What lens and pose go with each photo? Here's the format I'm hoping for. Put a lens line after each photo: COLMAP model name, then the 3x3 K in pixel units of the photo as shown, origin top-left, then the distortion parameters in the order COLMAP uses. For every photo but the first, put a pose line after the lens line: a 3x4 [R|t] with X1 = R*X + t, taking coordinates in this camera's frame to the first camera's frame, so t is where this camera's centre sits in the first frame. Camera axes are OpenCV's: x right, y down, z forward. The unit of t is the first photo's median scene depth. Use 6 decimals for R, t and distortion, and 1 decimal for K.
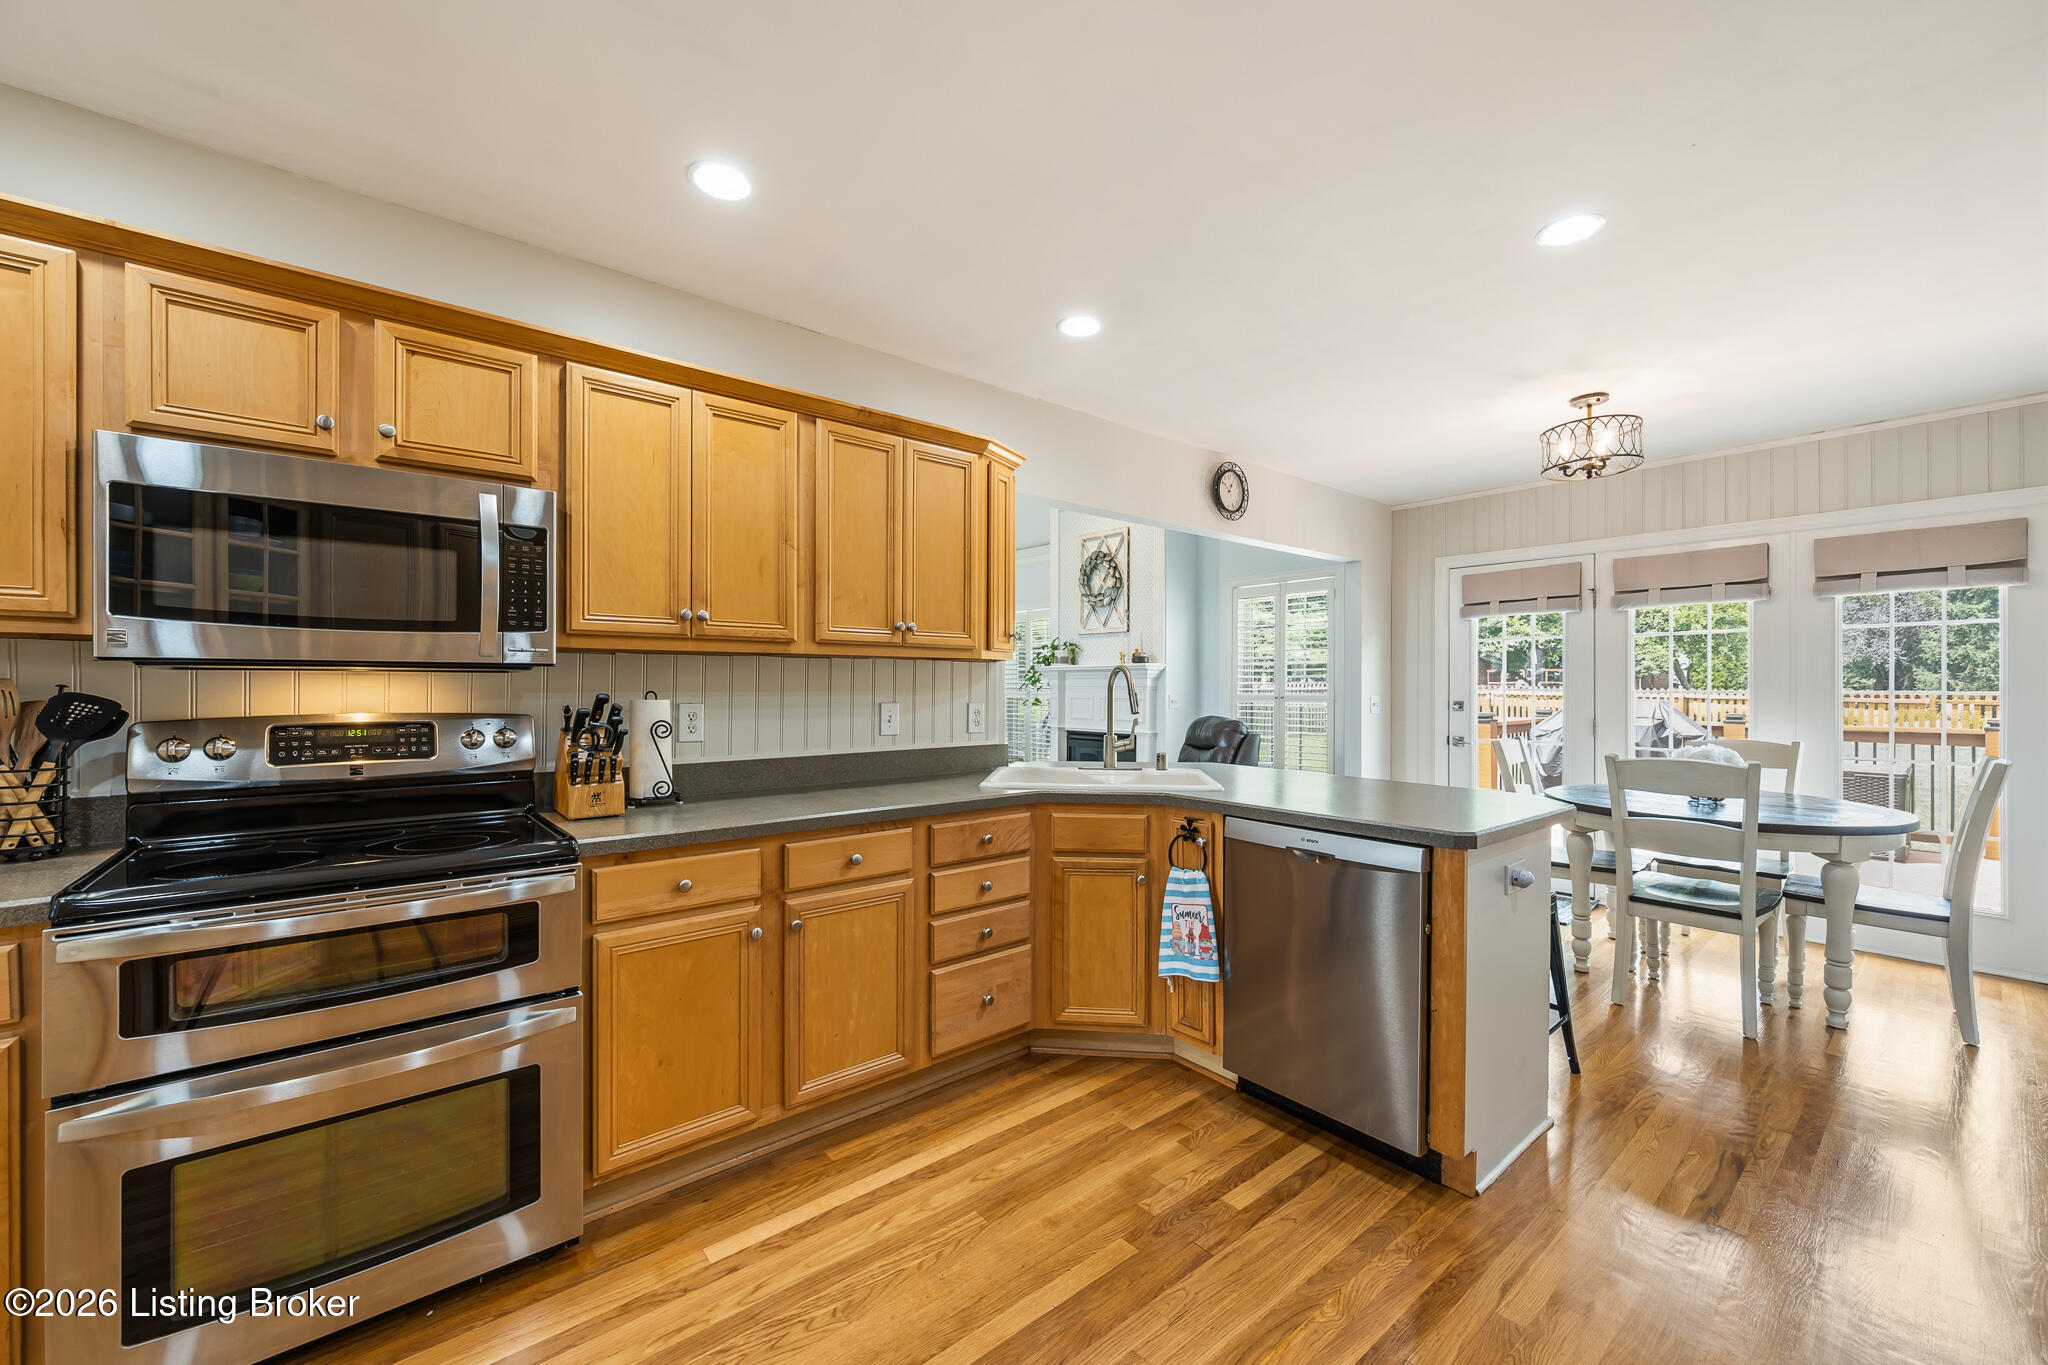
lens RADIAL K [[797.8, 0, 1023.6], [0, 797.8, 689.3], [0, 0, 1]] dist [0.001408, -0.000507]
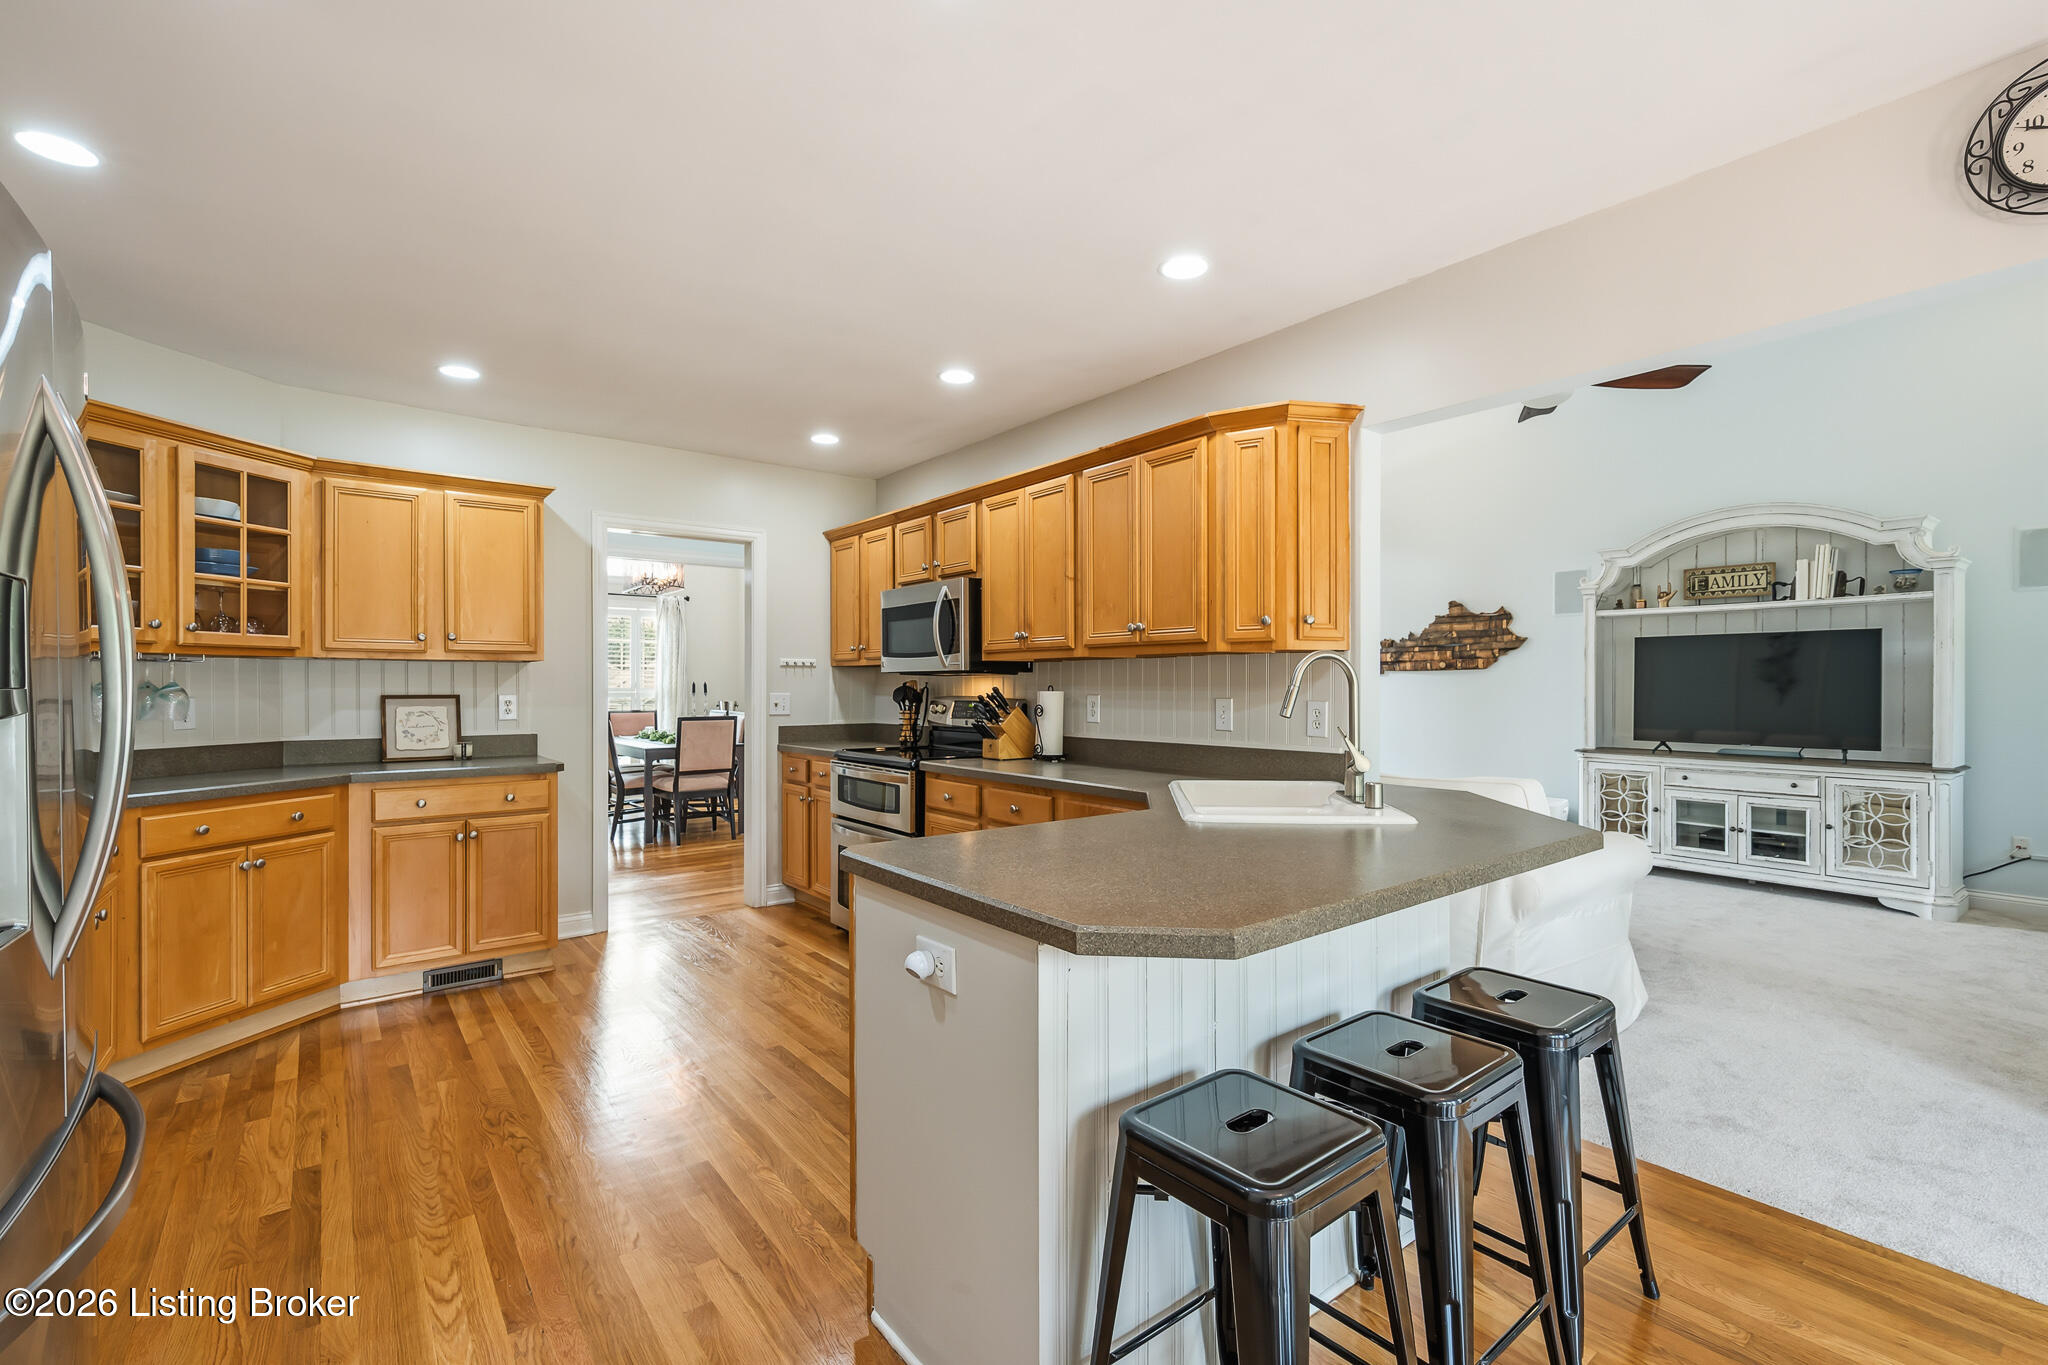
lens RADIAL K [[917.3, 0, 1012.0], [0, 917.3, 687.9], [0, 0, 1]] dist [0.000990, 0.000313]
pose [[-0.026760, 0.004948, -0.999630, 1.154746], [-0.004114, 0.999979, 0.005060, -0.001267], [0.999633, 0.004248, -0.026739, 0.887118]]
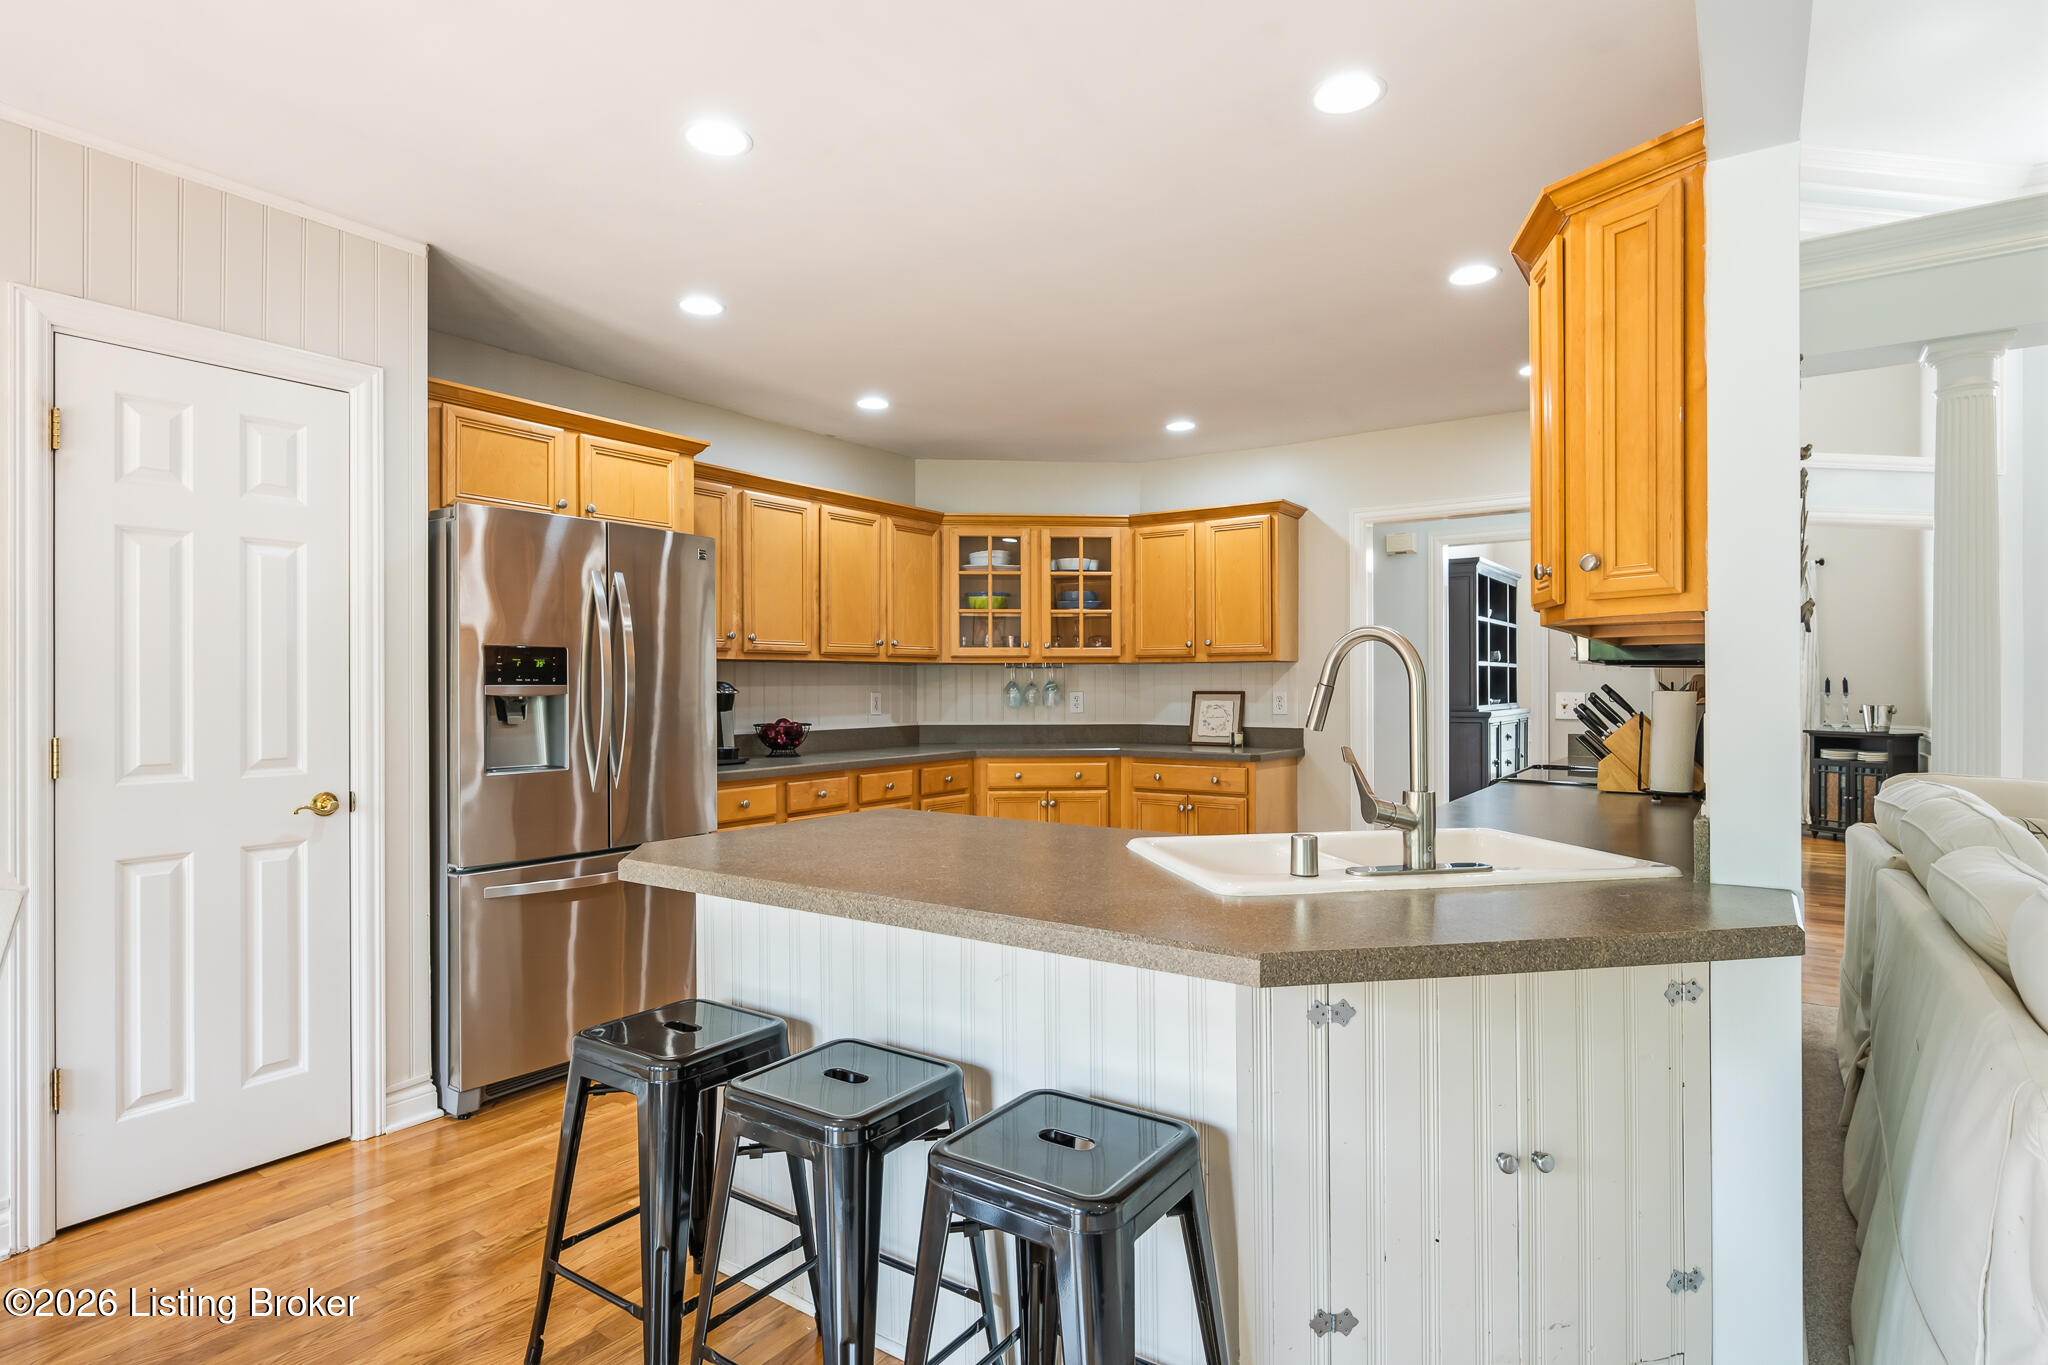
lens RADIAL K [[1047.5, 0, 1027.9], [0, 1047.5, 668.1], [0, 0, 1]] dist [-0.010154, -0.000670]
pose [[-0.963021, -0.000220, -0.269425, 0.559214], [0.003151, 0.999922, -0.012082, 0.000496], [0.269407, -0.012484, -0.962946, 1.825740]]
